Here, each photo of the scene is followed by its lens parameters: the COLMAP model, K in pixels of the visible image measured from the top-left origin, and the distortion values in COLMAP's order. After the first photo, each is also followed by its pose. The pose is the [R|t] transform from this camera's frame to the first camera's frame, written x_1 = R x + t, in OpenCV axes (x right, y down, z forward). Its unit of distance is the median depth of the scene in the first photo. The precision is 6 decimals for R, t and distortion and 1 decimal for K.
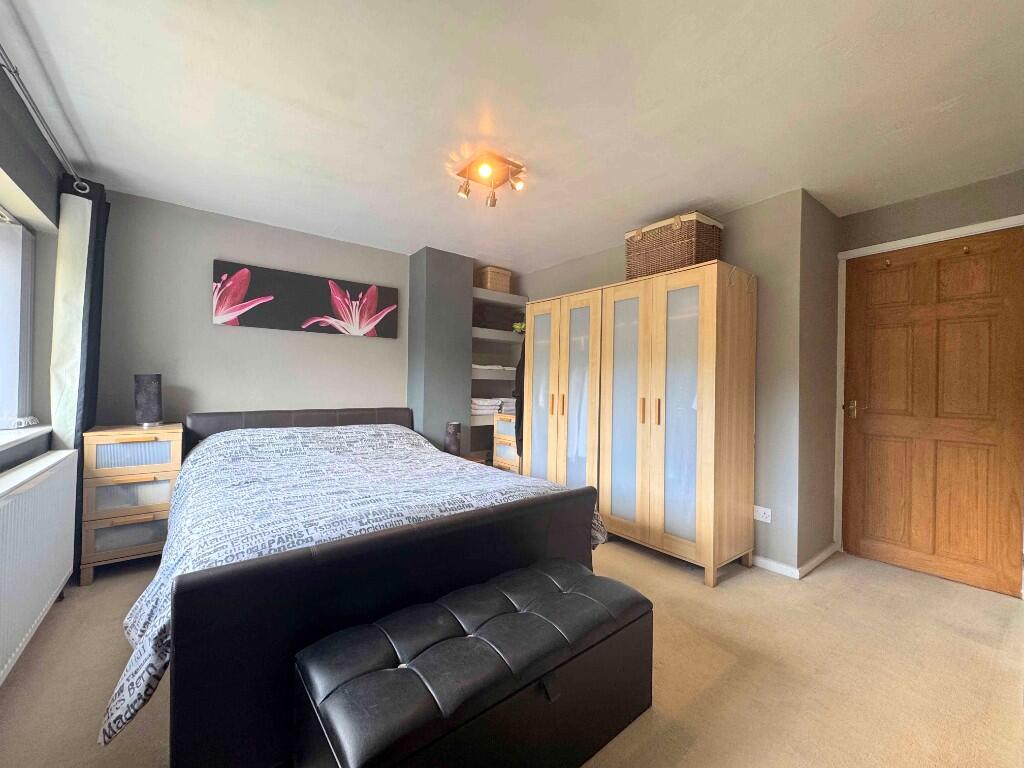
lens RADIAL K [[409.2, 0, 516.0], [0, 409.2, 383.8], [0, 0, 1]] dist [-0.003115, 0.000130]
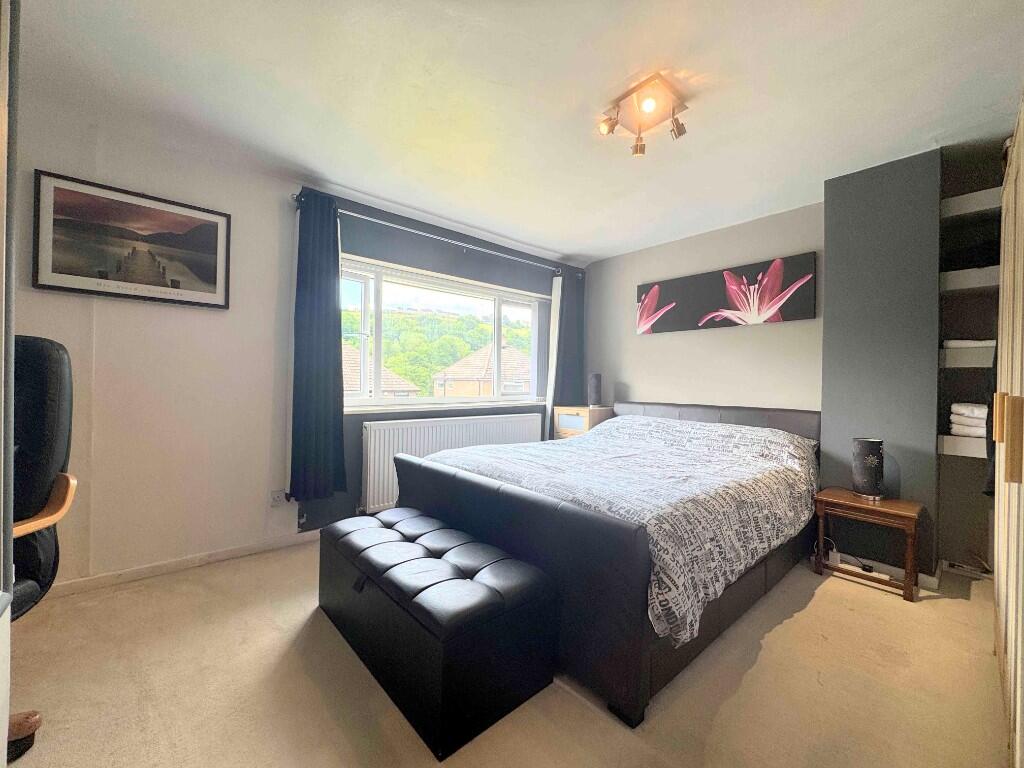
lens RADIAL K [[409.2, 0, 514.7], [0, 409.2, 381.9], [0, 0, 1]] dist [-0.003115, 0.000130]
pose [[0.041633, -0.008350, -0.999098, 0.482846], [-0.009095, 0.999920, -0.008735, 0.018537], [0.999092, 0.009450, 0.041554, 0.476759]]
